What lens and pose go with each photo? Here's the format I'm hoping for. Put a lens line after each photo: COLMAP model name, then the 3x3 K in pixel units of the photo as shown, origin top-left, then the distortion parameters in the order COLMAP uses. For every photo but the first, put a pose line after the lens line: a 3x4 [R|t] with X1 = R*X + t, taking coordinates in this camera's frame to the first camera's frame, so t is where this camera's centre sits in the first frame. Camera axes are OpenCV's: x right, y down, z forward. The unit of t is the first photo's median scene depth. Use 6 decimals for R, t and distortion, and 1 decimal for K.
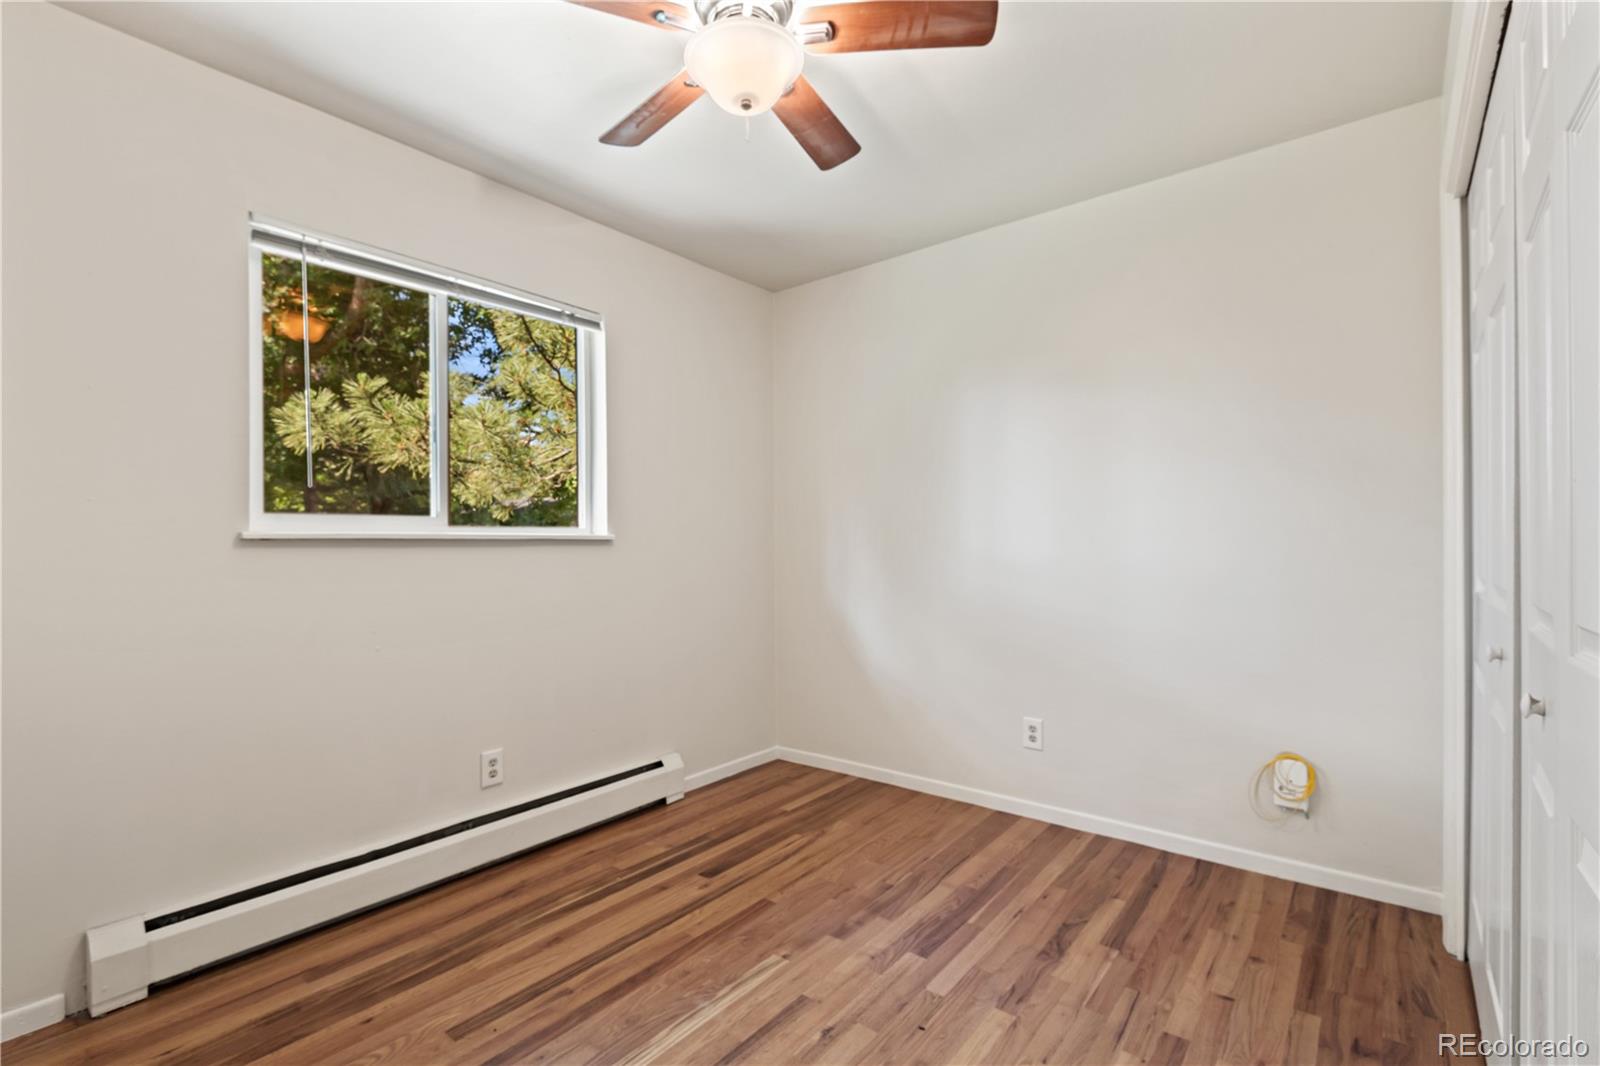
lens RADIAL K [[724.5, 0, 799.4], [0, 724.5, 540.6], [0, 0, 1]] dist [0.024560, -0.010833]
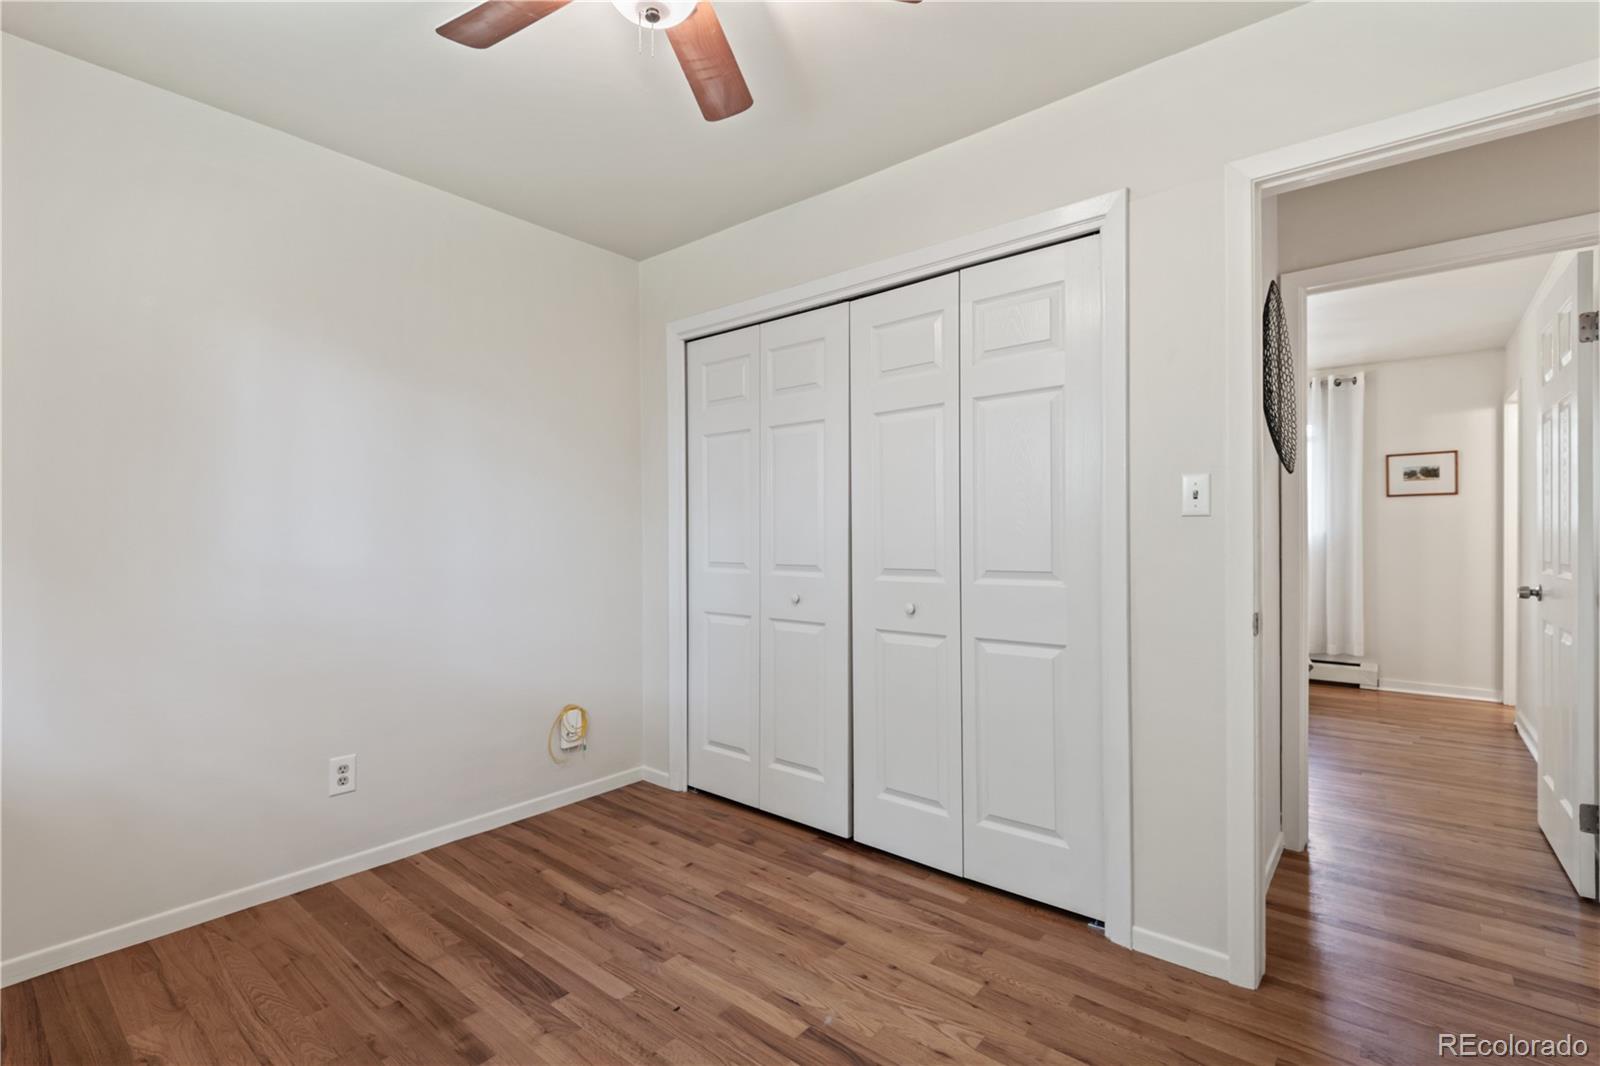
lens RADIAL K [[724.5, 0, 801.0], [0, 724.5, 532.1], [0, 0, 1]] dist [0.024560, -0.010833]
pose [[0.029186, 0.012974, 0.999490, -0.643285], [0.003134, 0.999910, -0.013071, 0.001375], [-0.999569, 0.003514, 0.029143, 0.579542]]
